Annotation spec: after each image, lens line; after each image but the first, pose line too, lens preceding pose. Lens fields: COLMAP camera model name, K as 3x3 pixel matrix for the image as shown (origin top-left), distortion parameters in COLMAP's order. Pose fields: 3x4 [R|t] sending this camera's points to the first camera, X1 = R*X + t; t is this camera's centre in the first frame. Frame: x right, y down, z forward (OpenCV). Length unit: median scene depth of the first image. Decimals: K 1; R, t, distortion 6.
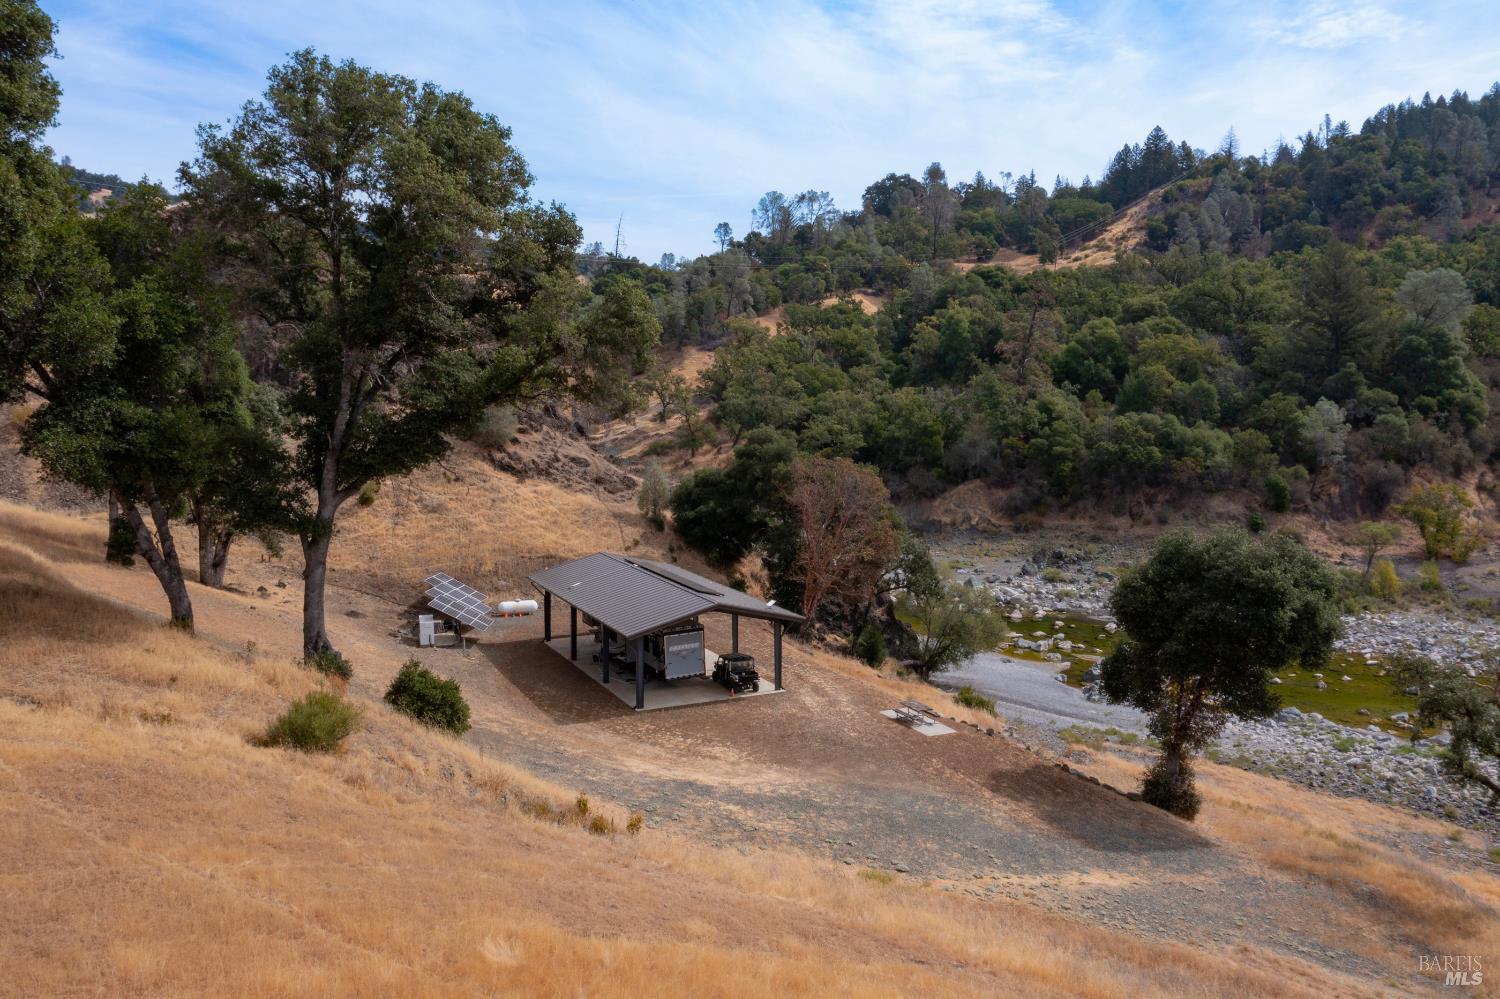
lens RADIAL K [[1183.1, 0, 738.8], [0, 1183.1, 504.1], [0, 0, 1]] dist [-0.009890, -0.001790]
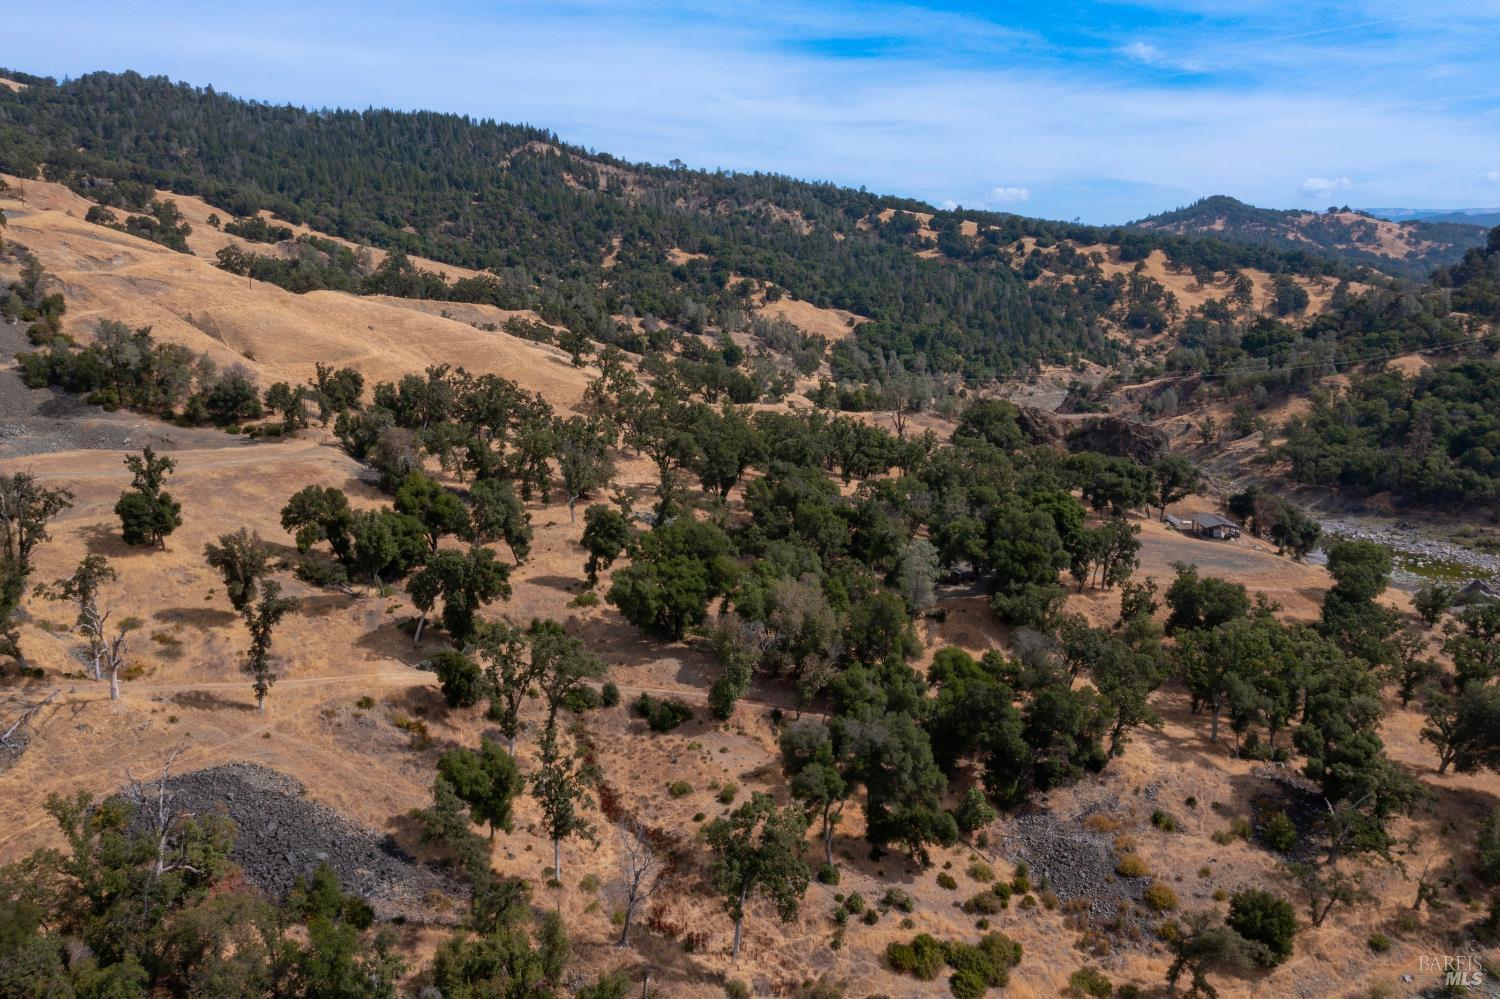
lens RADIAL K [[1183.1, 0, 738.8], [0, 1183.1, 504.1], [0, 0, 1]] dist [-0.009890, -0.001790]
pose [[0.855371, 0.082662, -0.511379, 0.545880], [-0.052310, 0.995923, 0.073487, -0.187317], [0.515369, -0.036108, 0.856208, -3.112685]]
